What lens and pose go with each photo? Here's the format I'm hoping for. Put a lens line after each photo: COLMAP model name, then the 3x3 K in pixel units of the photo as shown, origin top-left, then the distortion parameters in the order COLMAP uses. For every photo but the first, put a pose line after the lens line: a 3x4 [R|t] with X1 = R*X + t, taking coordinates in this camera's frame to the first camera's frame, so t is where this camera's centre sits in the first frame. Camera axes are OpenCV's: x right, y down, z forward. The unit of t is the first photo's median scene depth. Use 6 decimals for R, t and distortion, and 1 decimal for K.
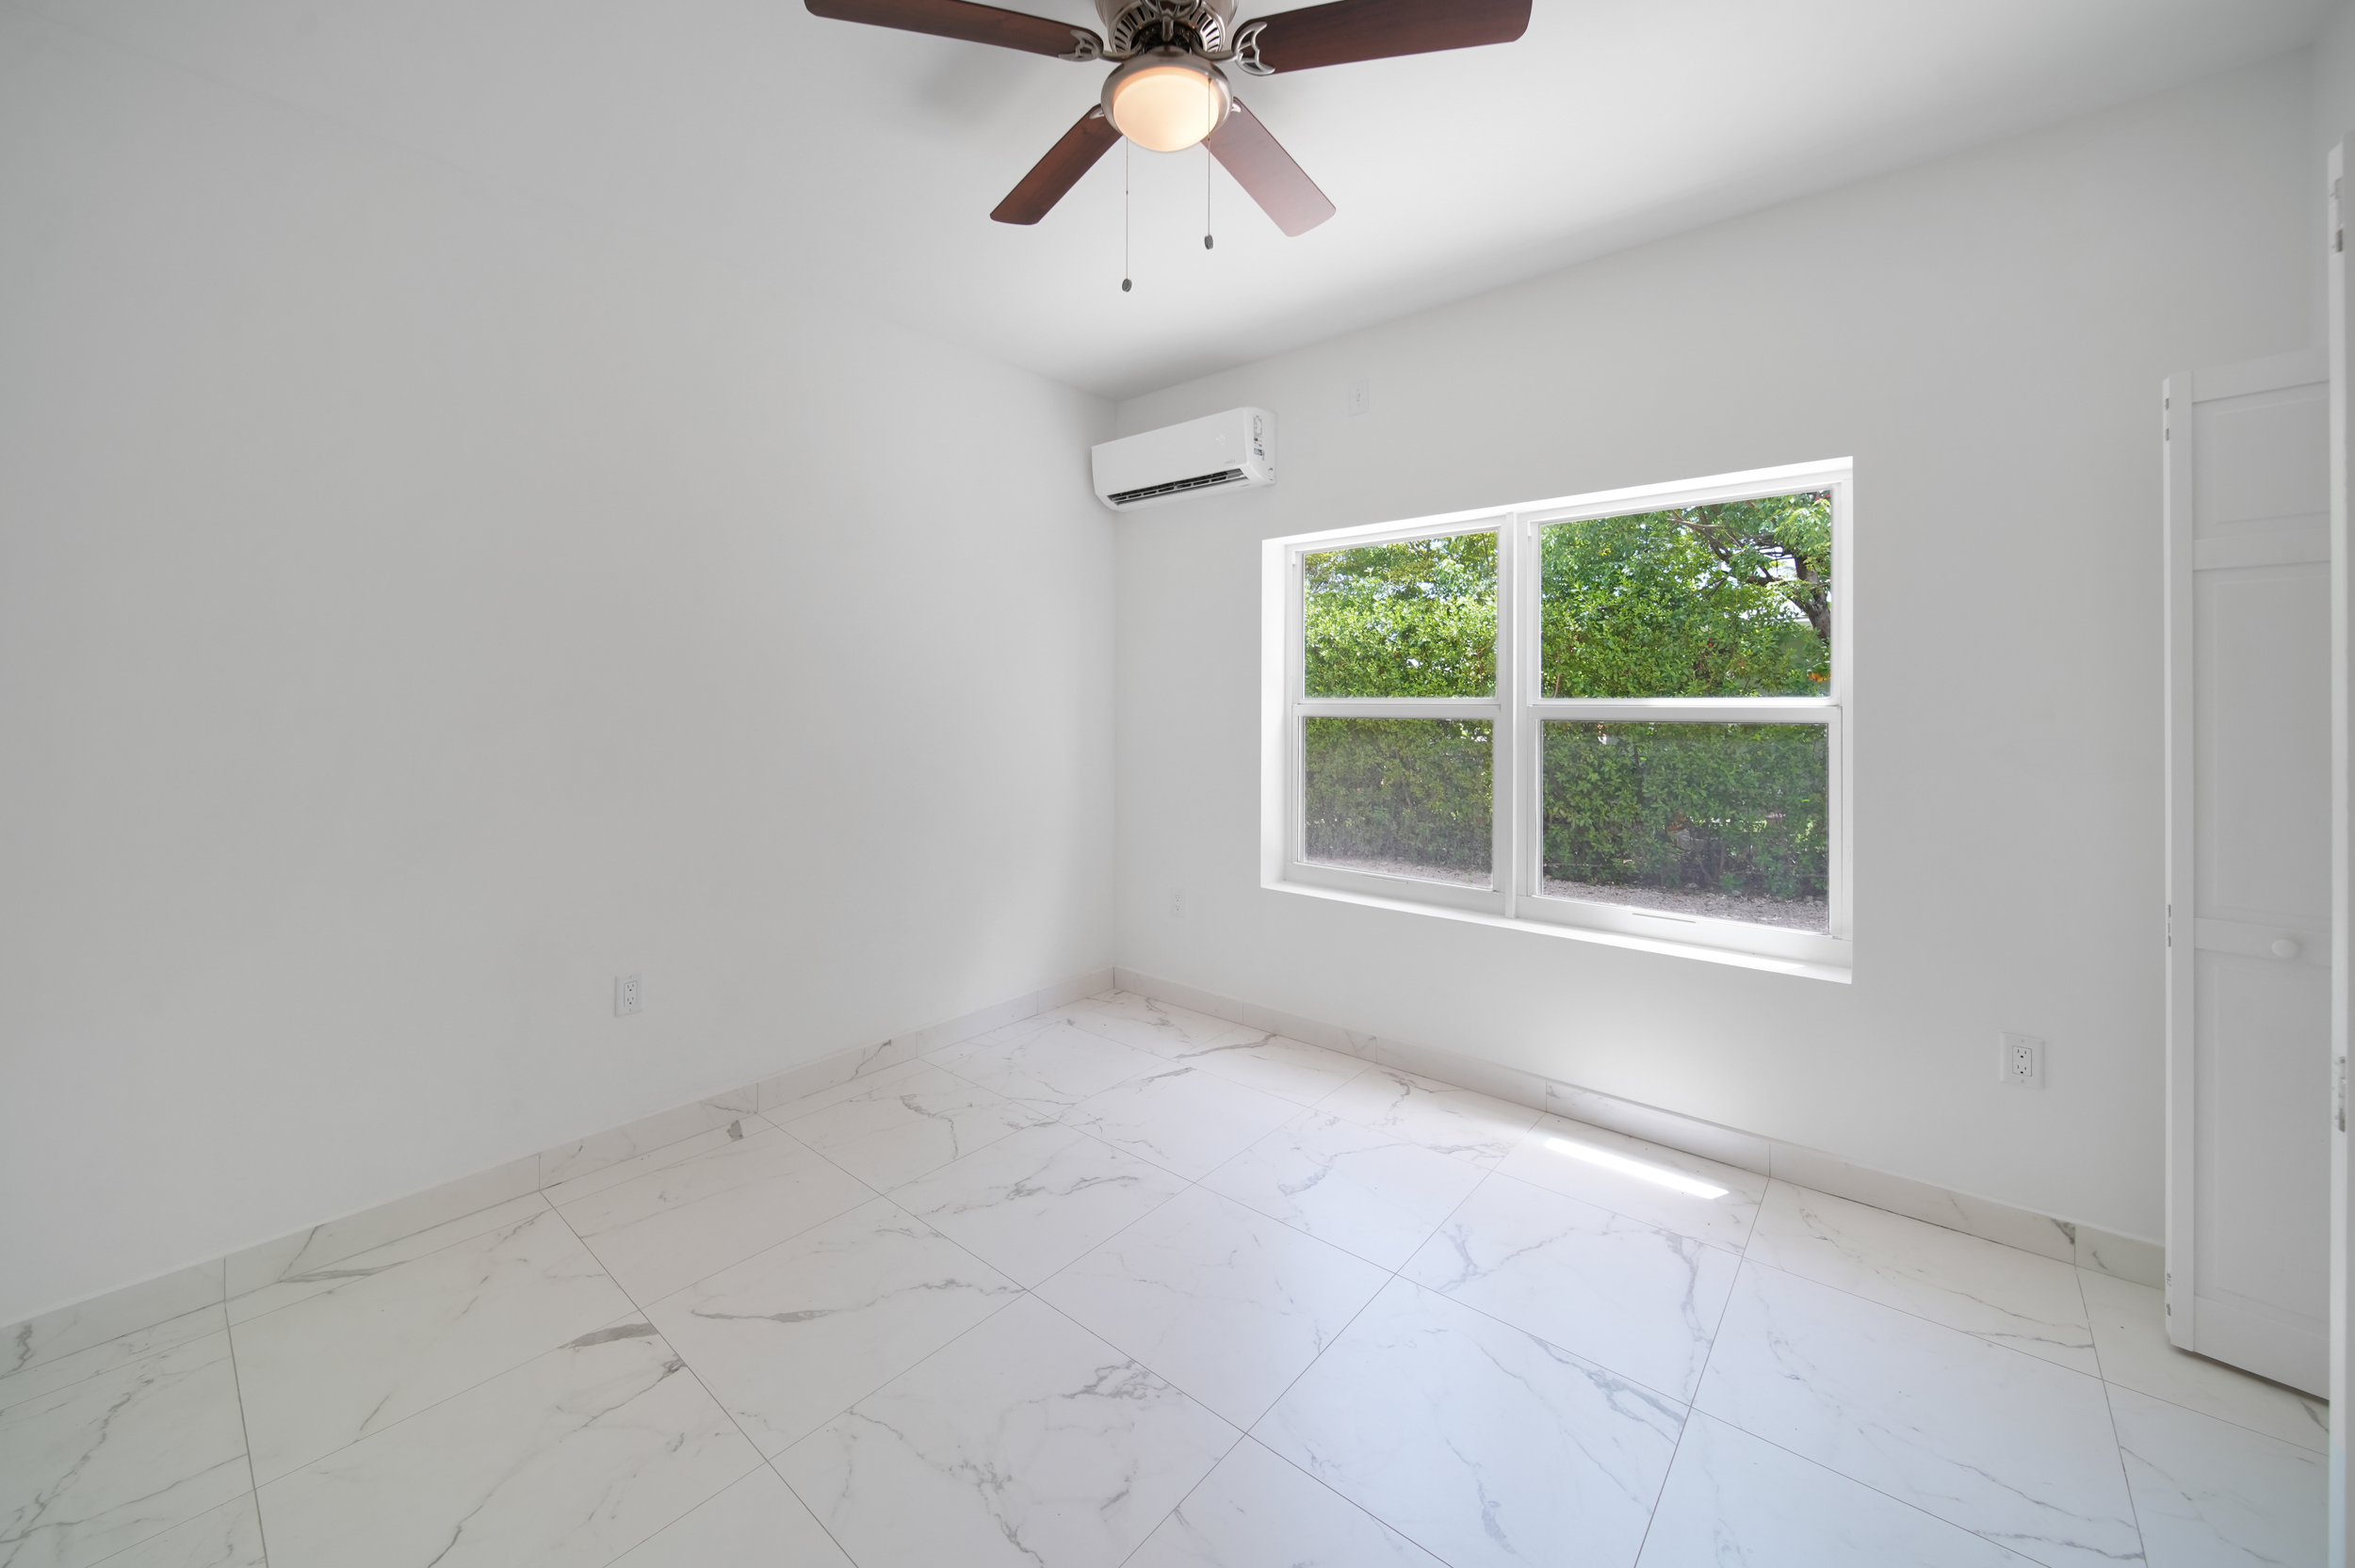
lens RADIAL K [[890.5, 0, 1177.2], [0, 890.5, 697.5], [0, 0, 1]] dist [-0.000775, -0.000136]
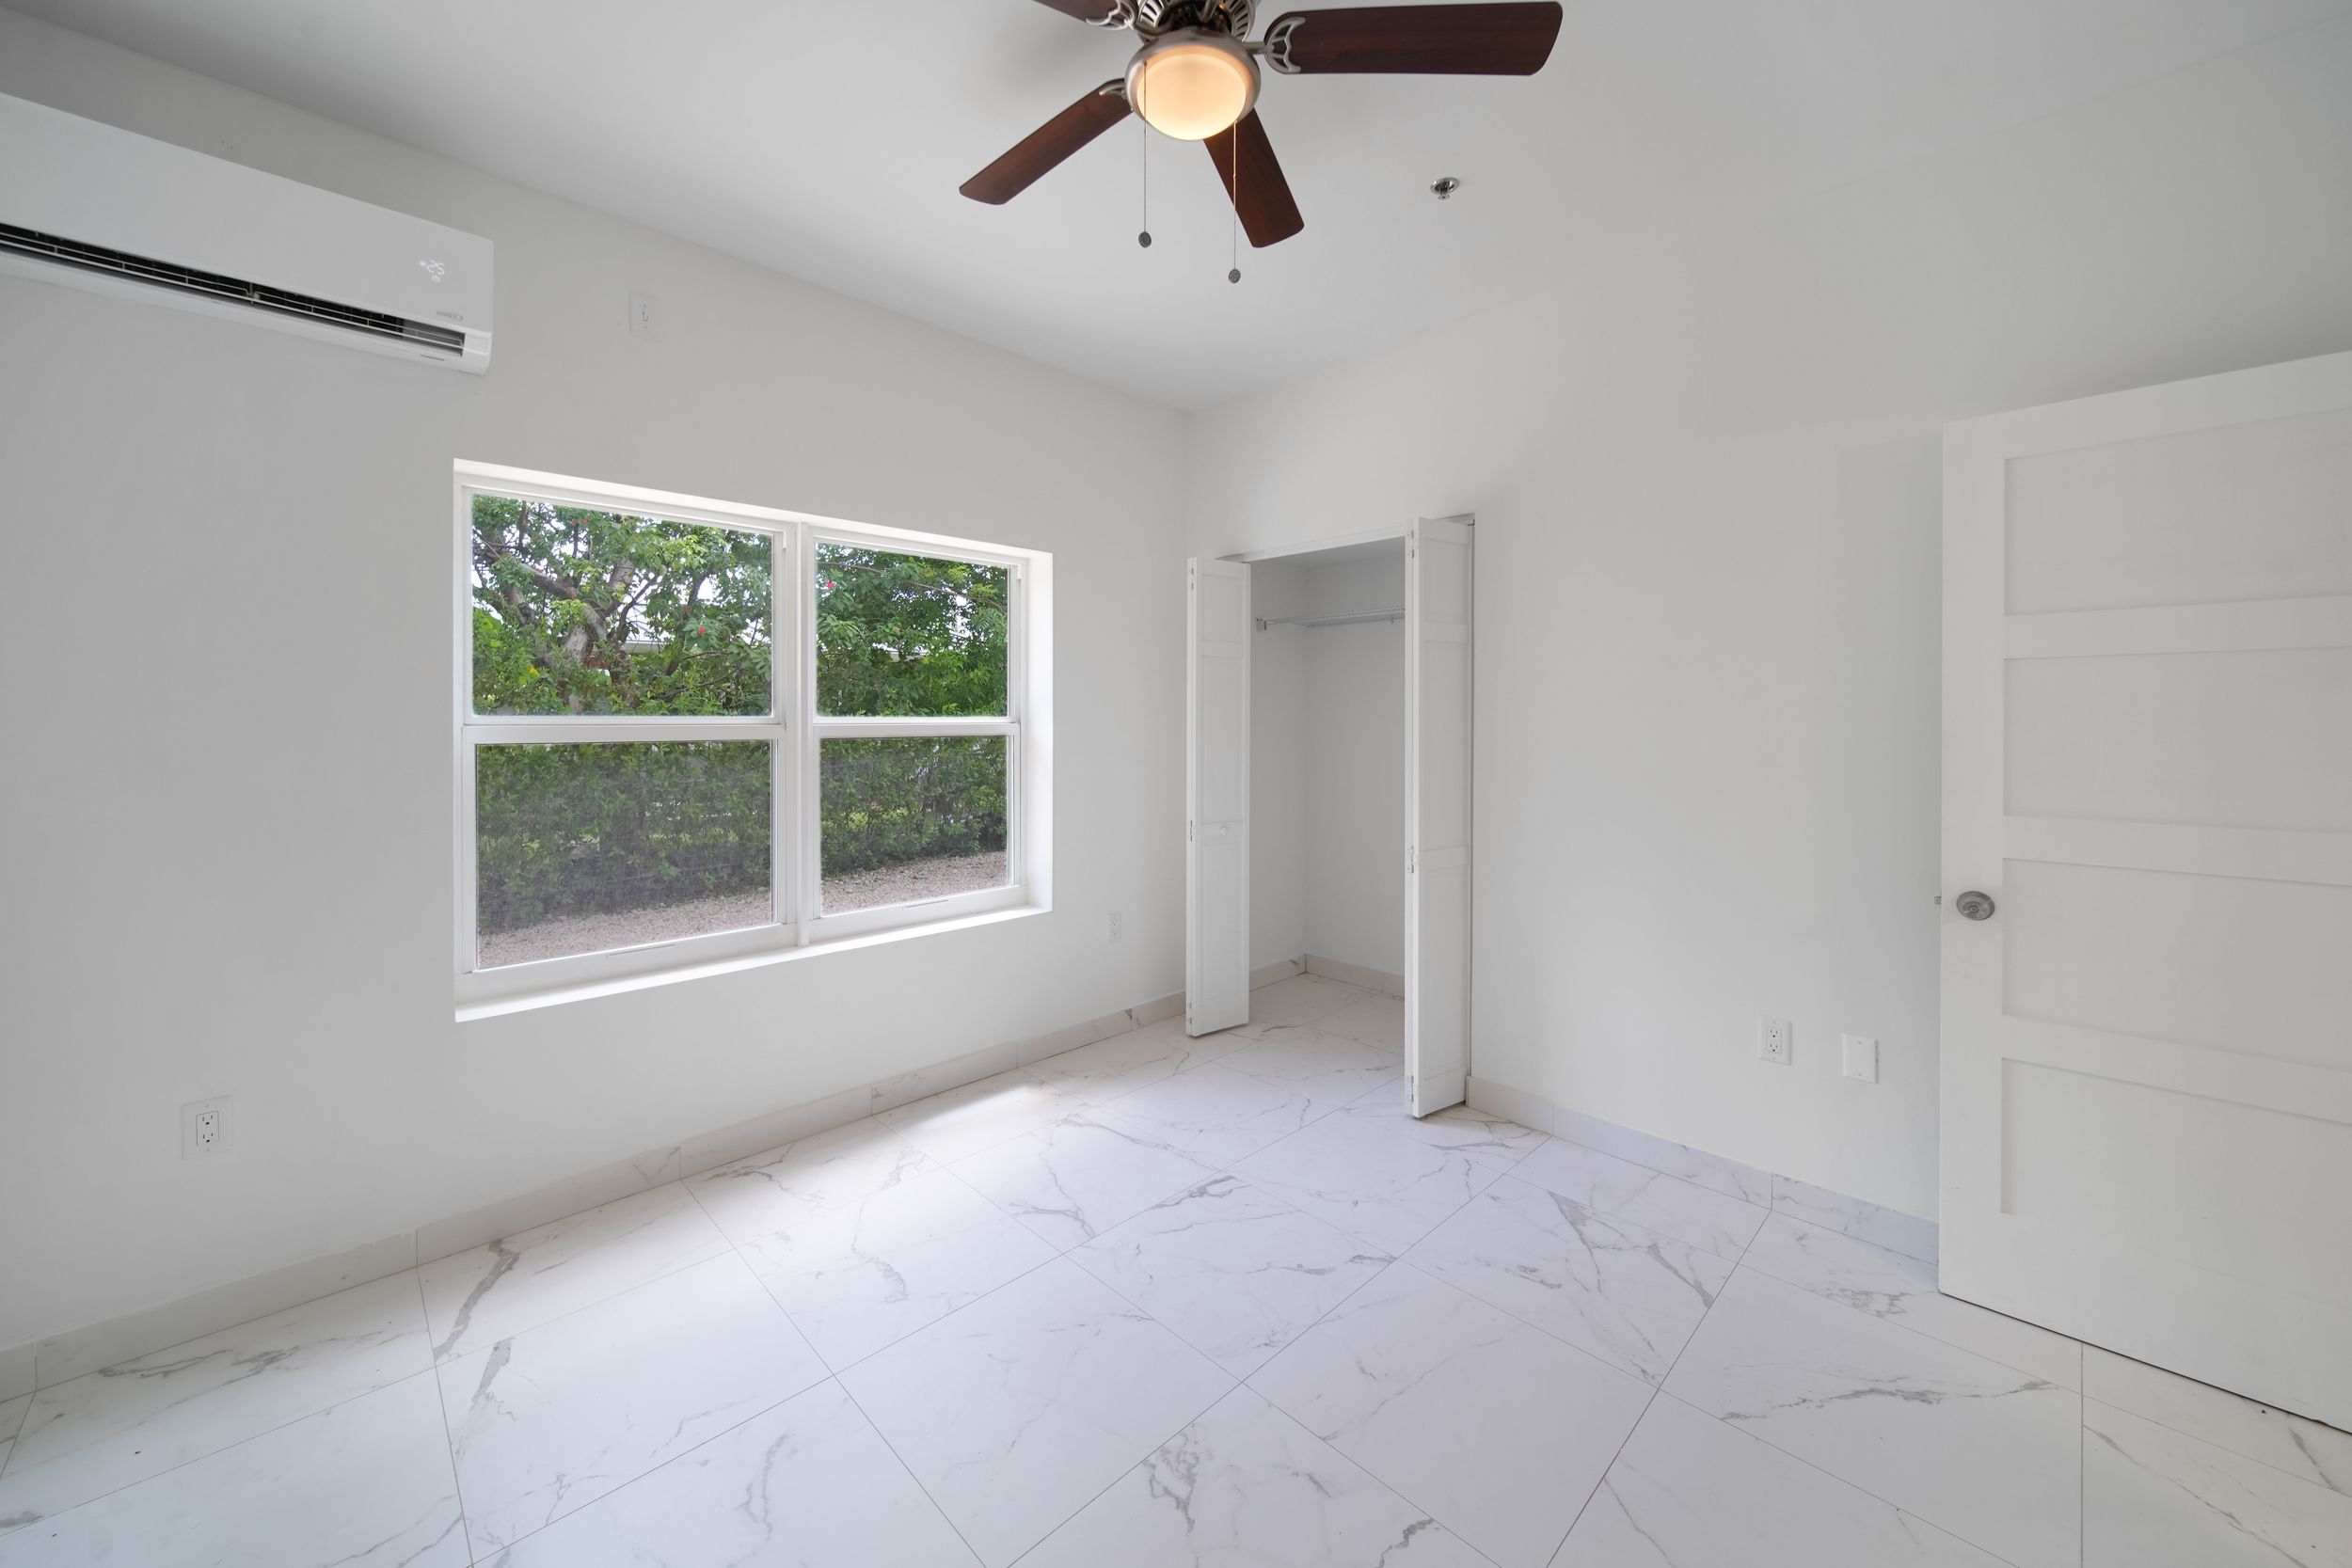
lens RADIAL K [[868.8, 0, 1184.8], [0, 868.8, 731.6], [0, 0, 1]] dist [-0.001486, -0.000305]
pose [[0.099584, -0.014895, 0.994918, -0.584747], [-0.002805, 0.999880, 0.015250, 0.001138], [-0.995025, -0.004309, 0.099530, 0.570164]]
